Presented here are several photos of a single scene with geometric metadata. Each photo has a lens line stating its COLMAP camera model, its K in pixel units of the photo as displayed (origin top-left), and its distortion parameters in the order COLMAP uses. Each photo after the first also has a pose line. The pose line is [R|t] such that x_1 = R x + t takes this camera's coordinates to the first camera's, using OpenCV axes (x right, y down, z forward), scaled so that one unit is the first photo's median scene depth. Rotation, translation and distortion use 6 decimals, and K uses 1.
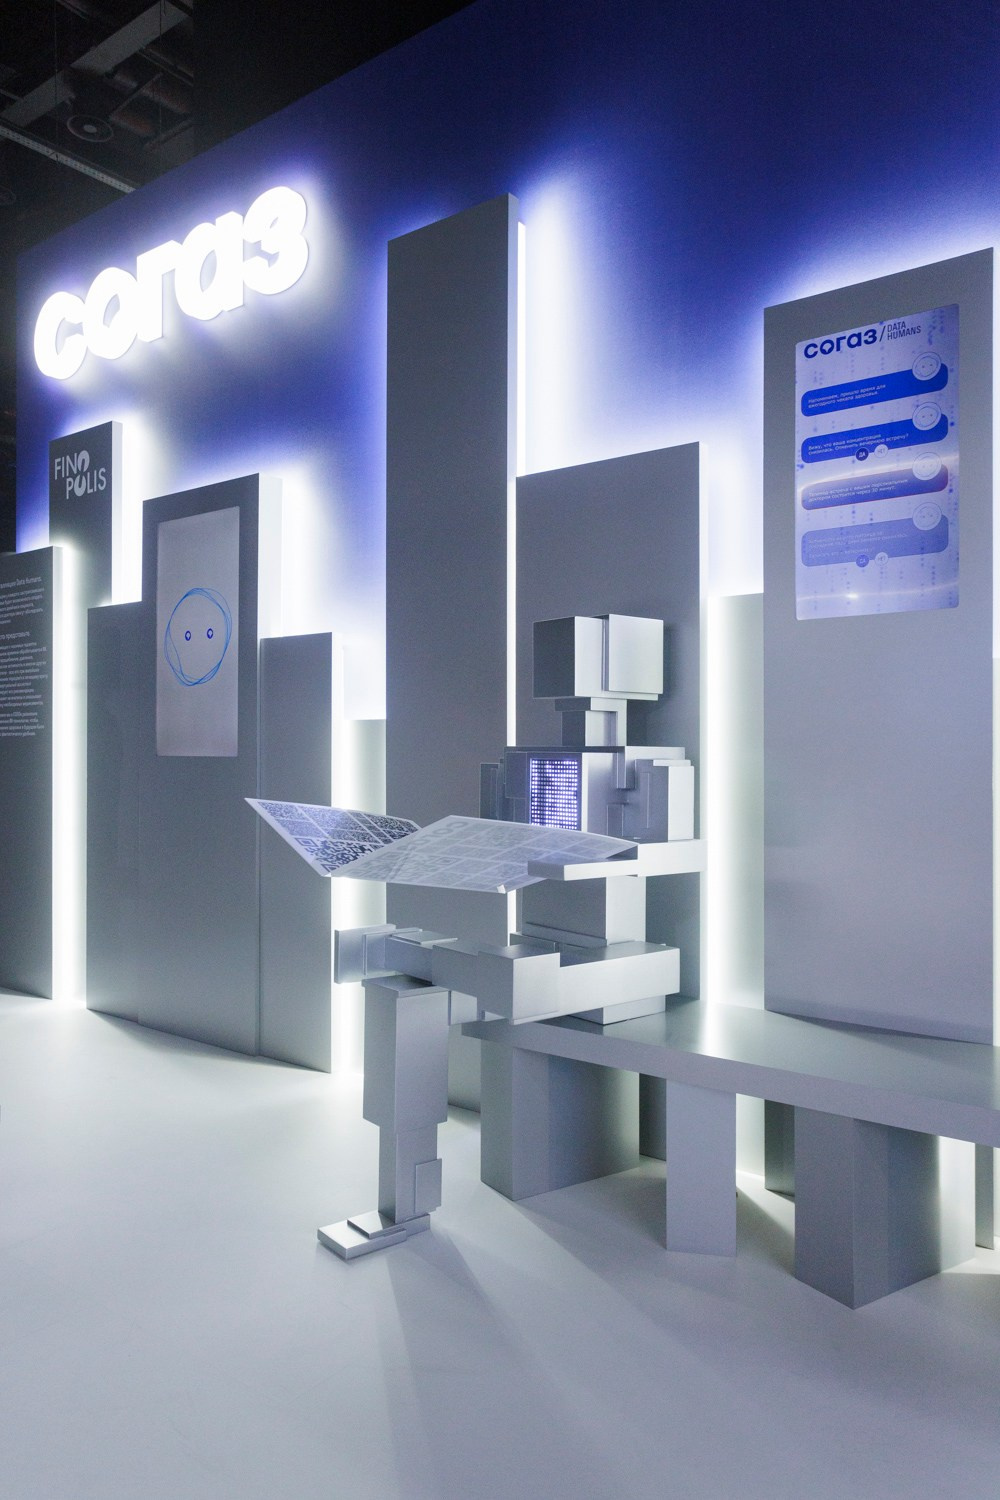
lens RADIAL K [[1124.4, 0, 498.0], [0, 1124.4, 749.4], [0, 0, 1]] dist [0.000732, 0.000418]
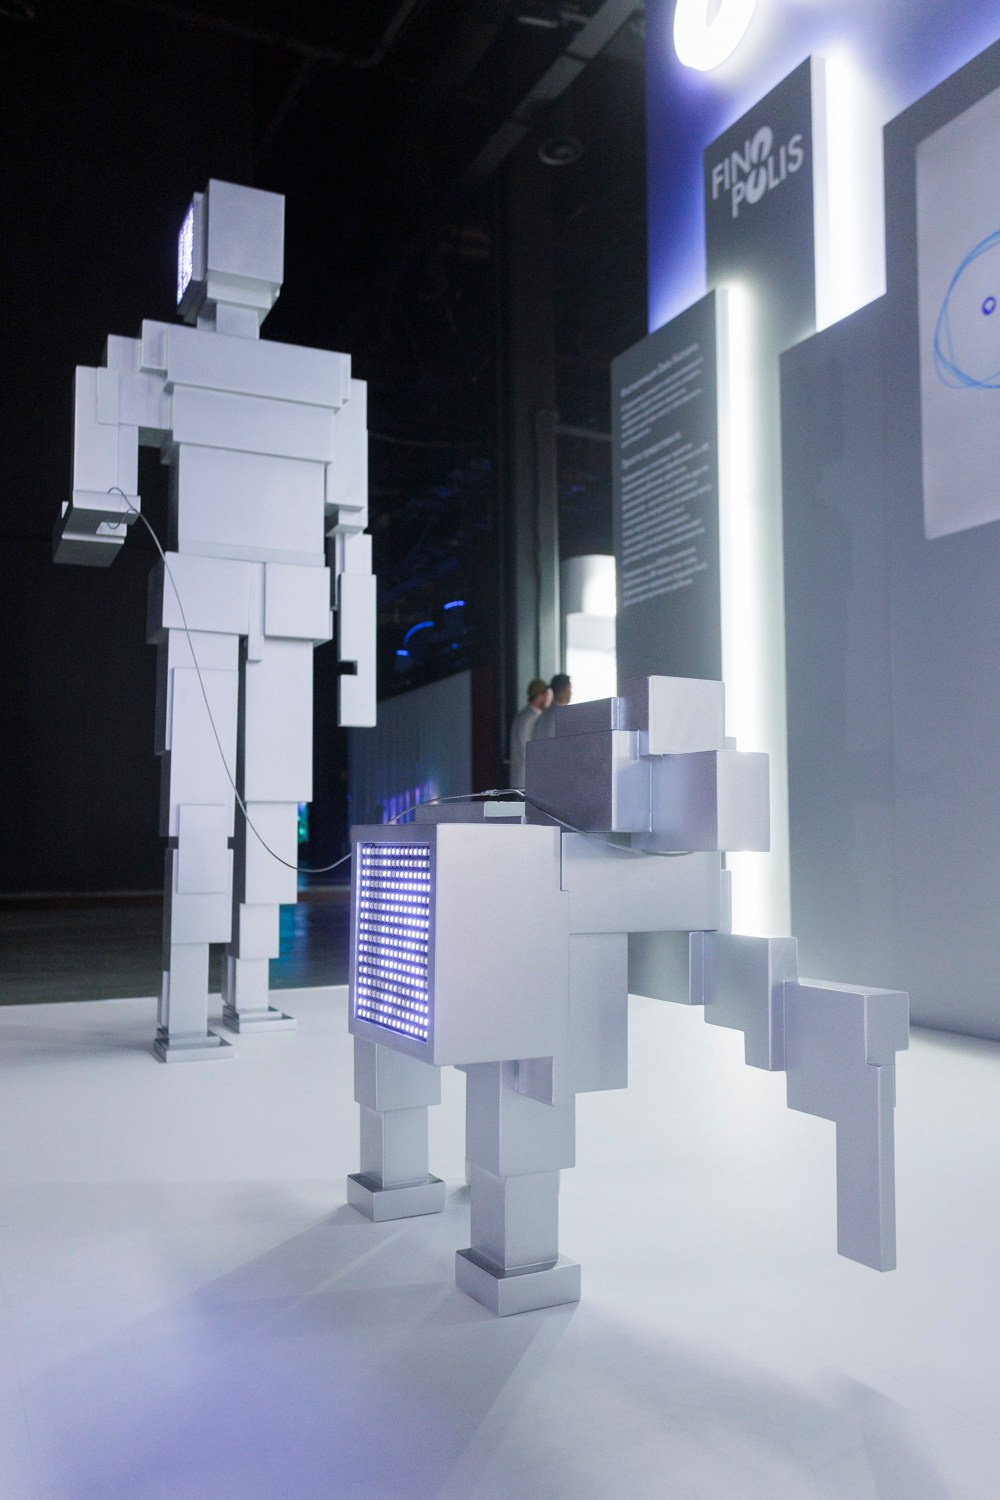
lens RADIAL K [[1235.8, 0, 501.2], [0, 1235.8, 752.2], [0, 0, 1]] dist [0.003496, 0.001328]
pose [[0.900839, -0.041893, -0.432128, -0.205516], [0.010313, 0.997118, -0.075167, 0.142439], [0.434032, 0.063257, 0.898674, 0.308139]]
